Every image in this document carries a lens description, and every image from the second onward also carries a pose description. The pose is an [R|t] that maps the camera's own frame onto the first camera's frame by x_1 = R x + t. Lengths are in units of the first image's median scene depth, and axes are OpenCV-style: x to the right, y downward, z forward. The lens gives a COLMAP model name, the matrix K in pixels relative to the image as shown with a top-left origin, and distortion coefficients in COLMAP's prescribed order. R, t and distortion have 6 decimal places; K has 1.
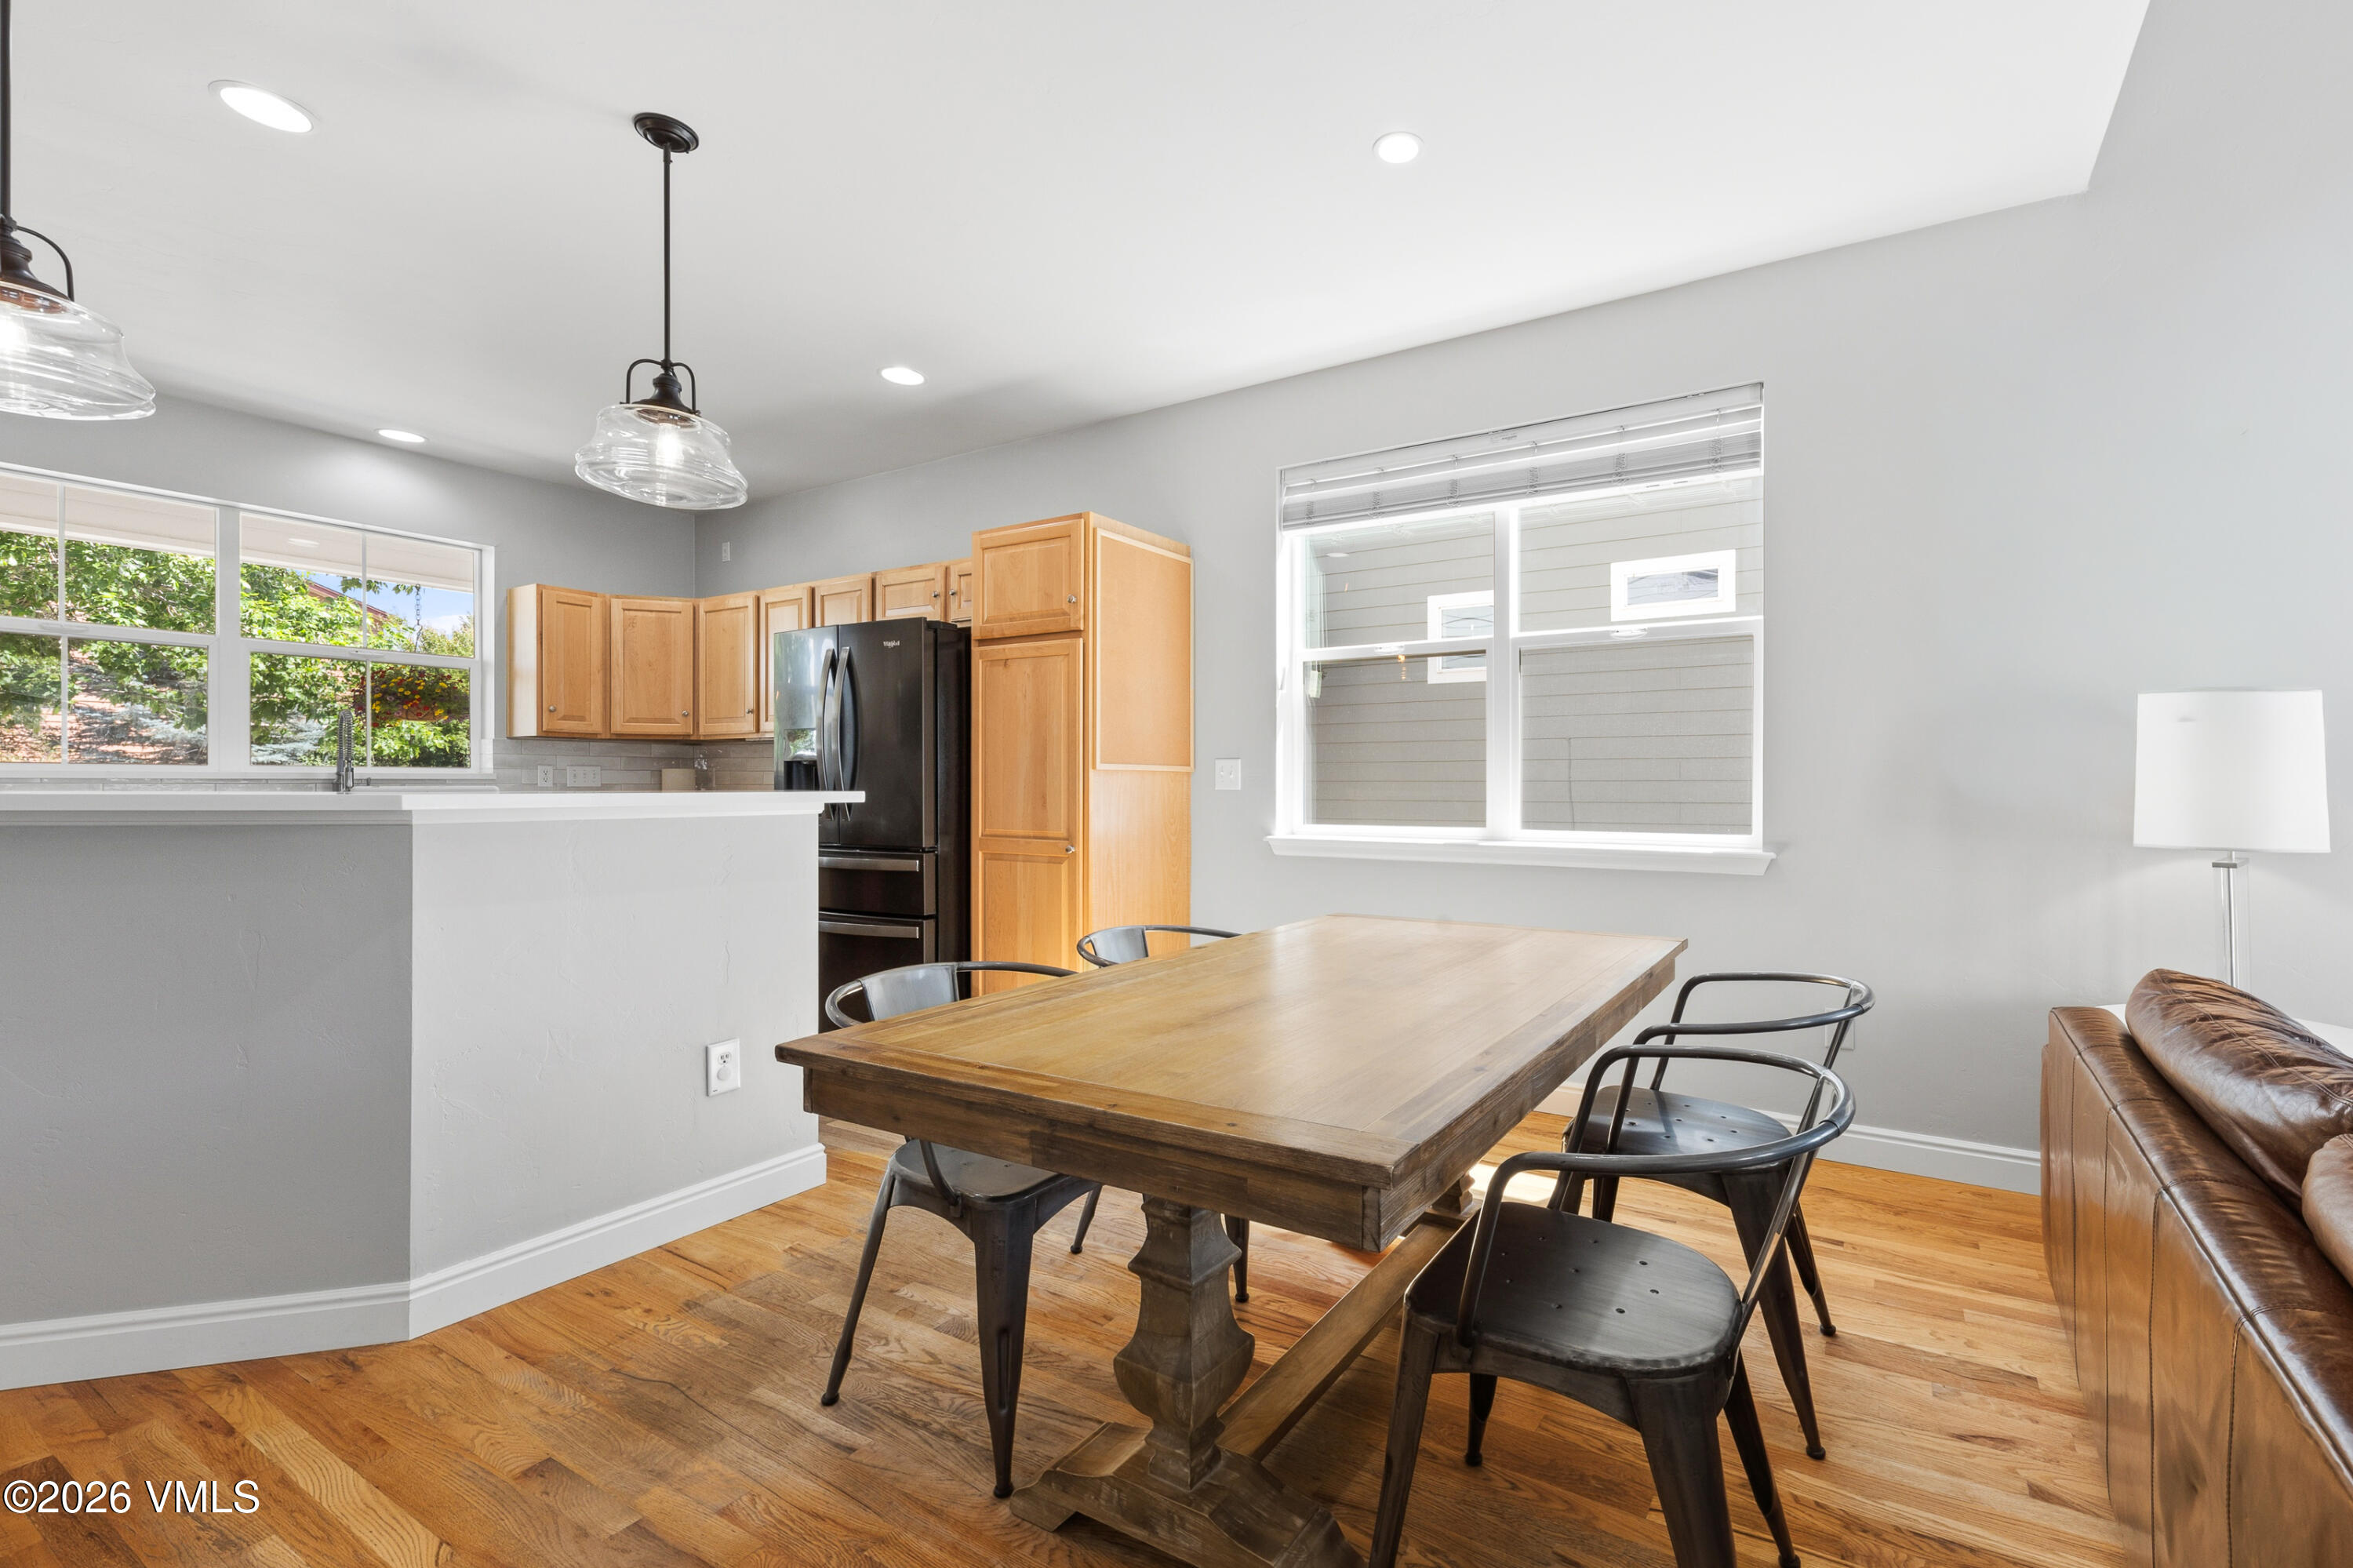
lens RADIAL K [[967.6, 0, 1369.7], [0, 967.6, 795.0], [0, 0, 1]] dist [-0.004047, -0.001475]
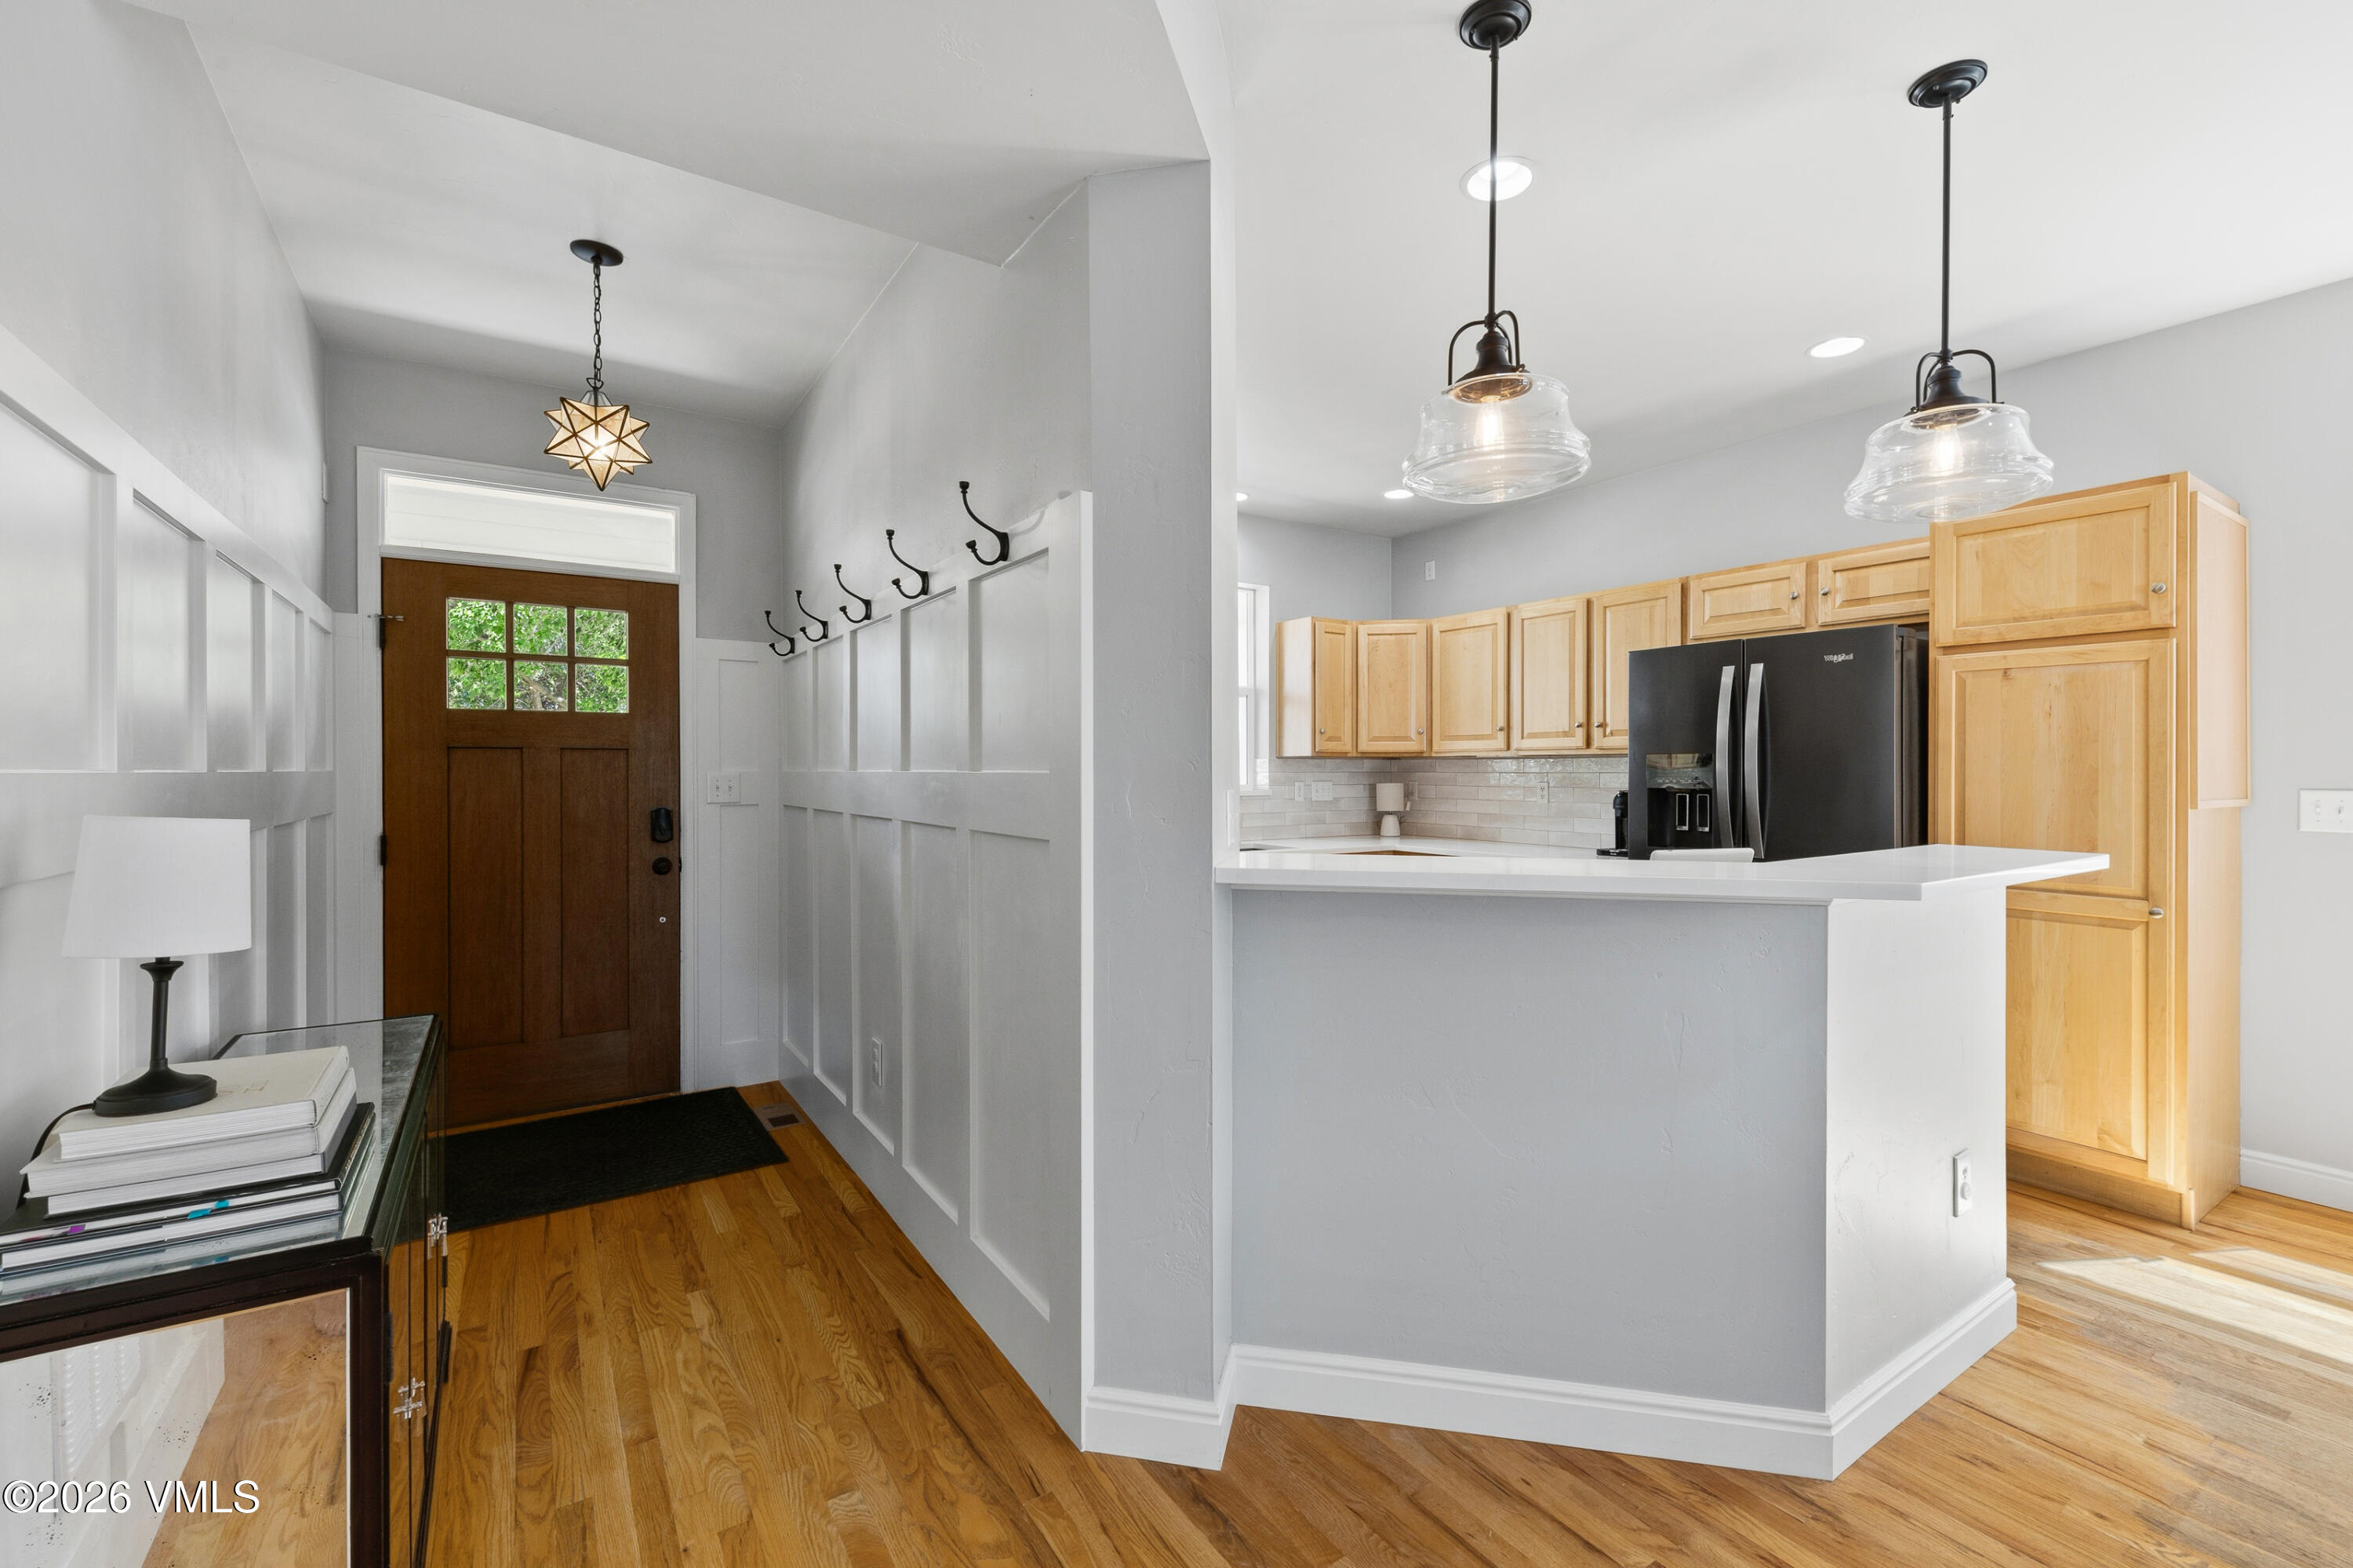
lens RADIAL K [[974.9, 0, 1170.5], [0, 974.9, 770.9], [0, 0, 1]] dist [-0.008734, -0.001086]
pose [[0.874933, 0.000237, -0.484243, -0.506334], [-0.004495, 0.999961, -0.007631, -0.038470], [0.484223, 0.008853, 0.874900, -0.042063]]
